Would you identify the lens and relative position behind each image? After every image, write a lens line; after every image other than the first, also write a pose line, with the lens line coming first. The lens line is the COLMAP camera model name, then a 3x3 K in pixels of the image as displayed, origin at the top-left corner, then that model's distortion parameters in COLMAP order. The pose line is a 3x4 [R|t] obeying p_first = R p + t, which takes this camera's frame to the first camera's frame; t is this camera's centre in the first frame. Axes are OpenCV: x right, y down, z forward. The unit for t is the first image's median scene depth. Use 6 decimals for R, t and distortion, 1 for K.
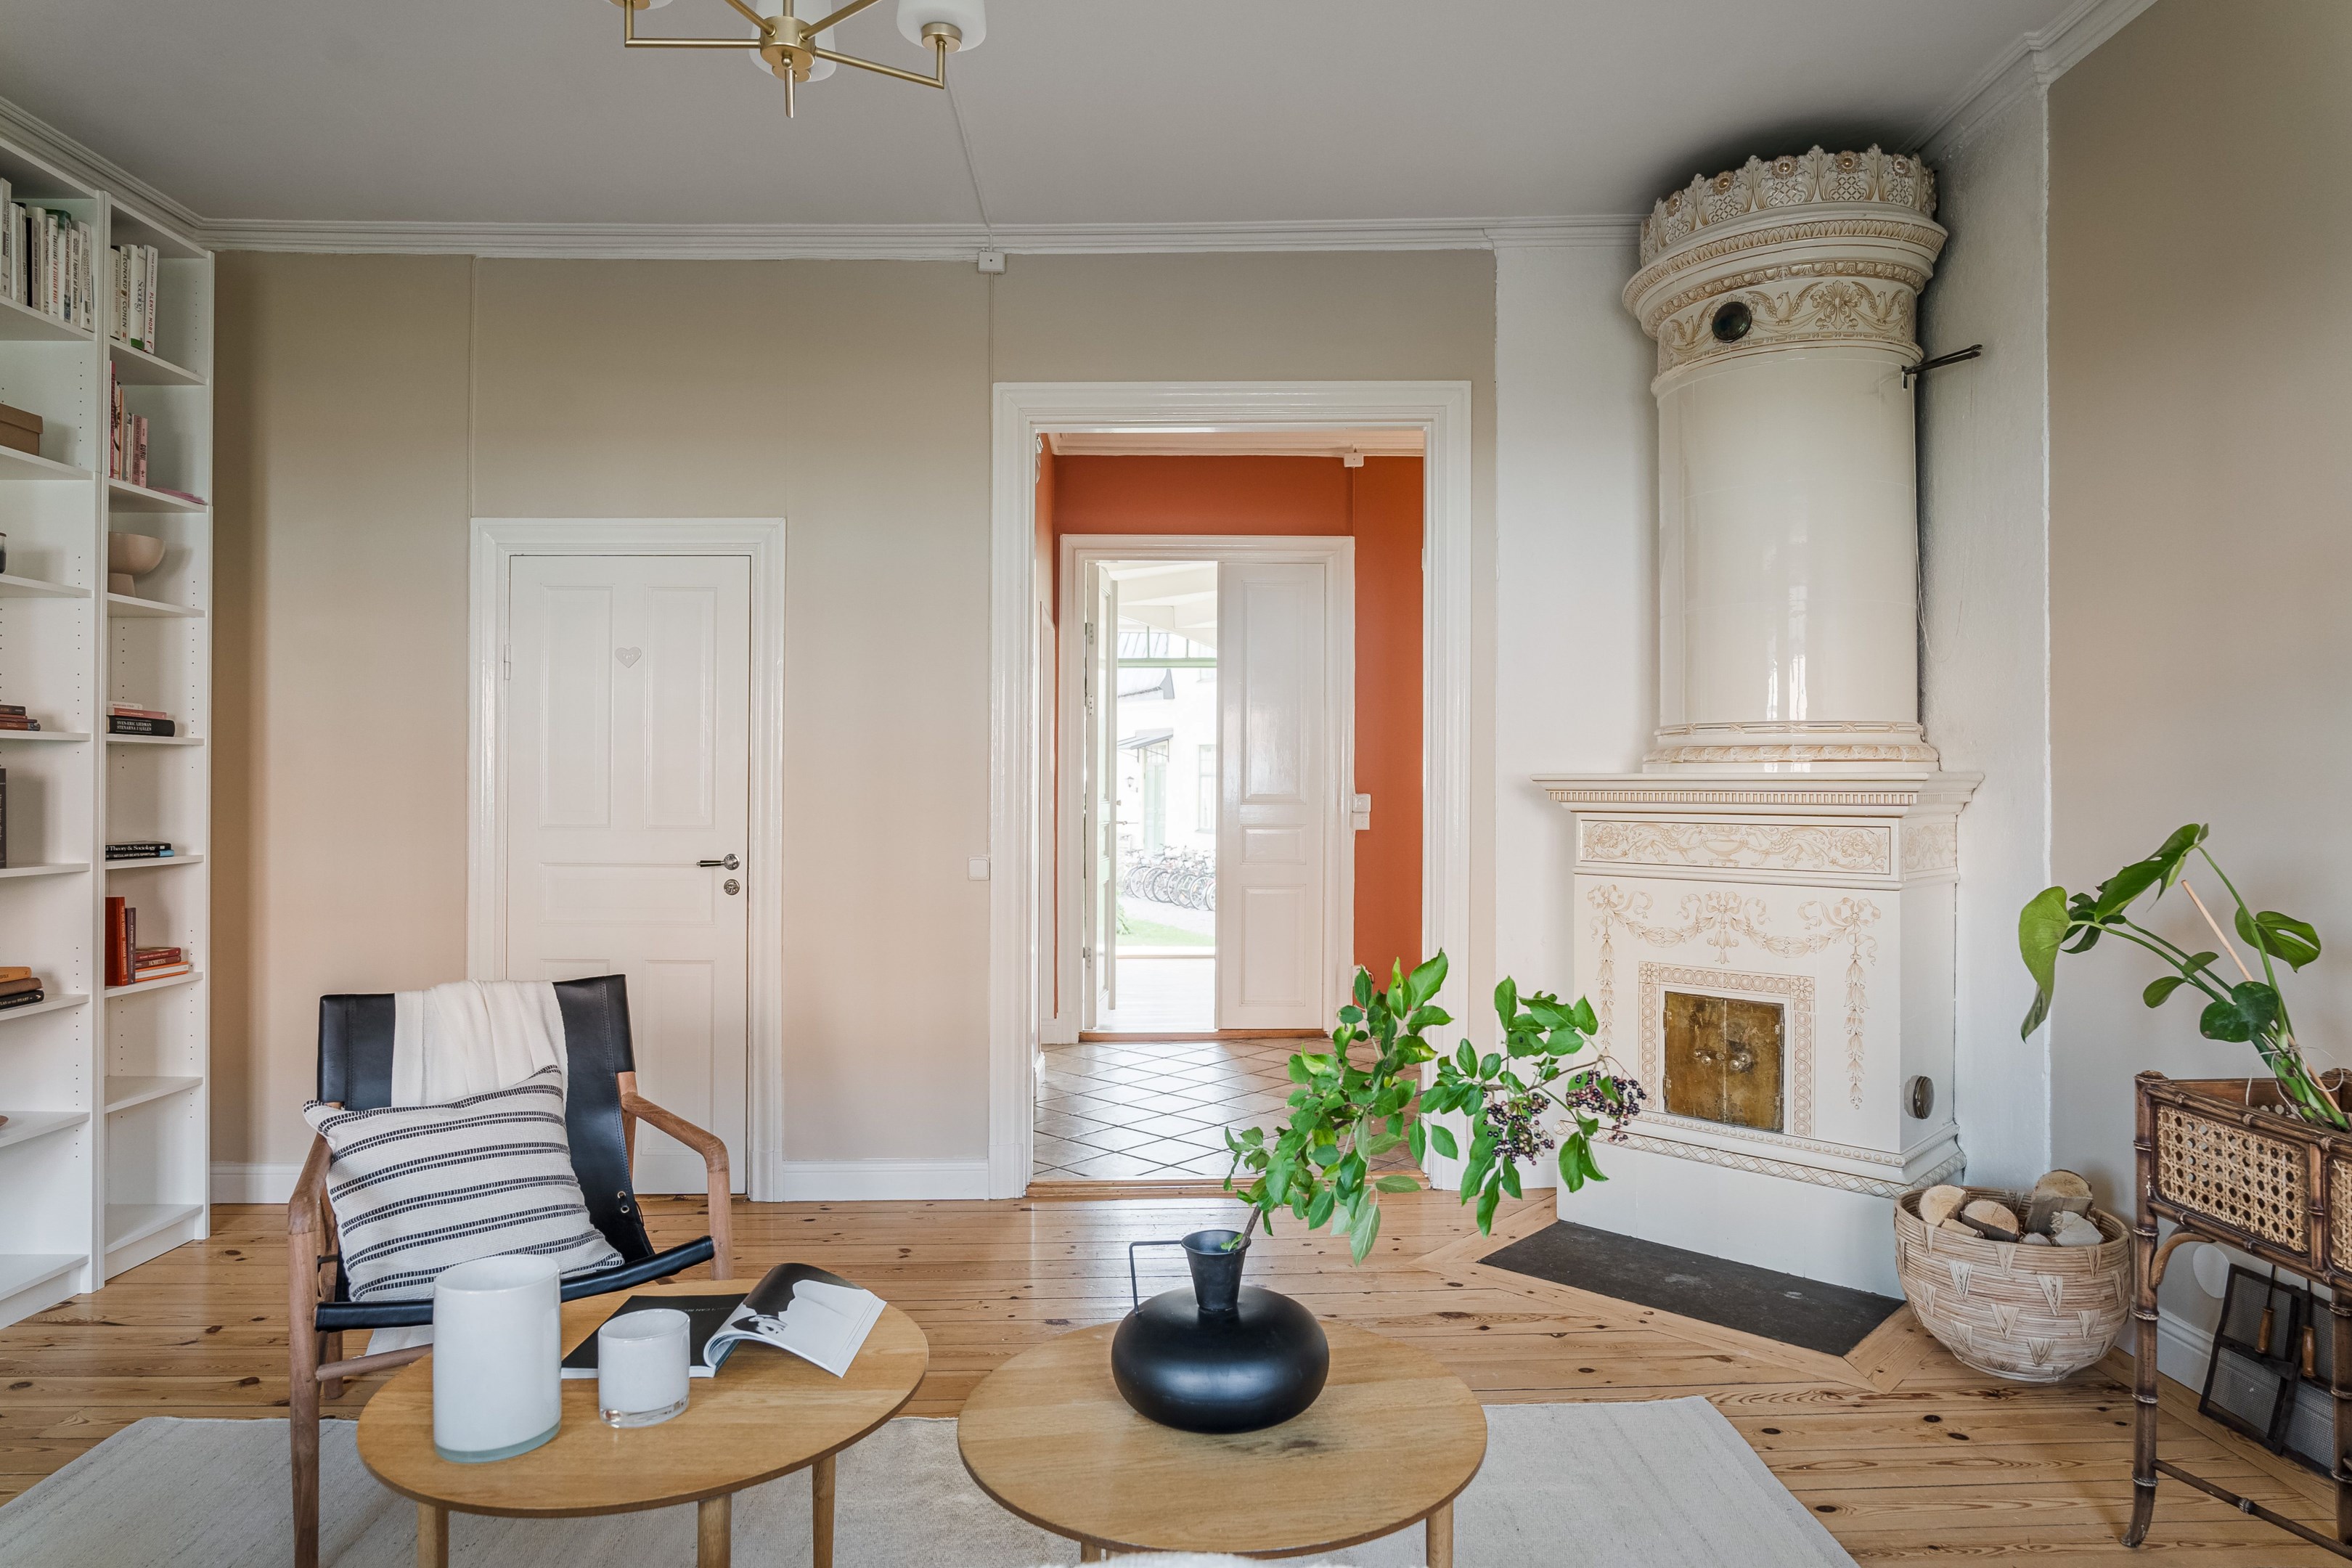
lens RADIAL K [[1373.0, 0, 1177.9], [0, 1373.0, 784.3], [0, 0, 1]] dist [-0.017115, 0.004148]
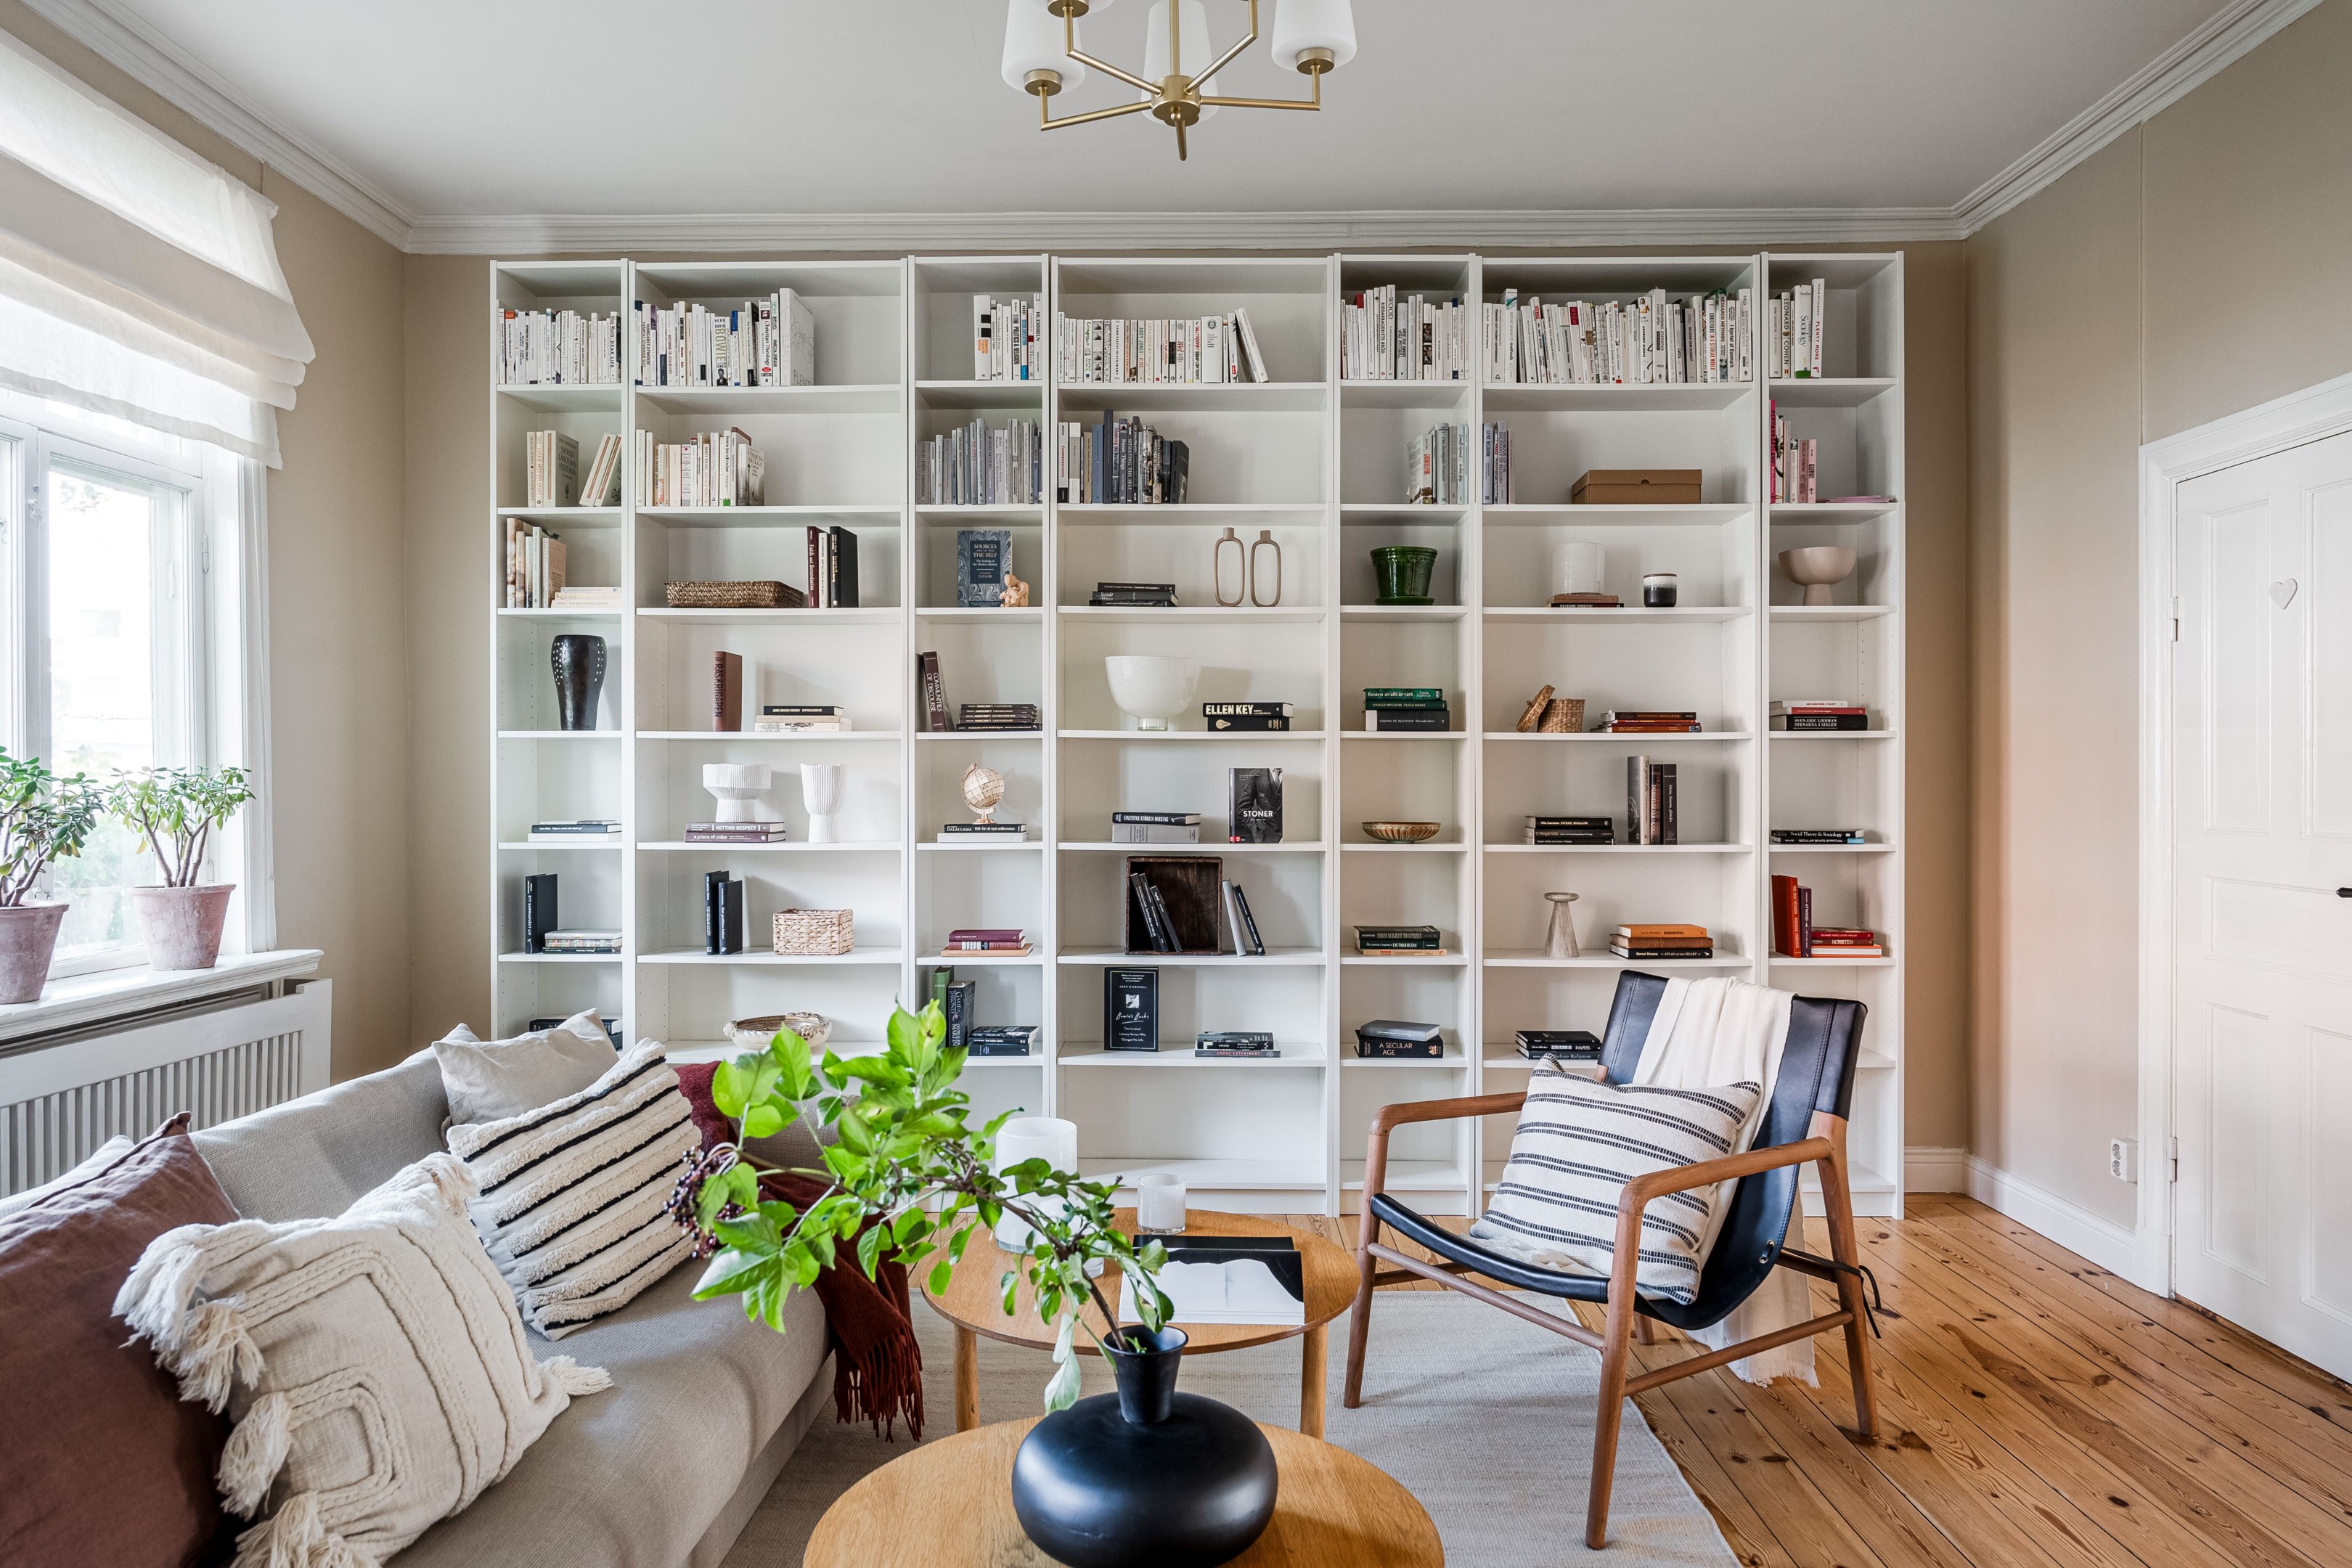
lens RADIAL K [[1515.1, 0, 1187.2], [0, 1515.1, 787.7], [0, 0, 1]] dist [-0.015984, -0.006156]
pose [[-0.035907, 0.004186, -0.999346, 0.859847], [0.002978, 0.999987, 0.004082, 0.005710], [0.999351, -0.002830, -0.035919, 0.997854]]
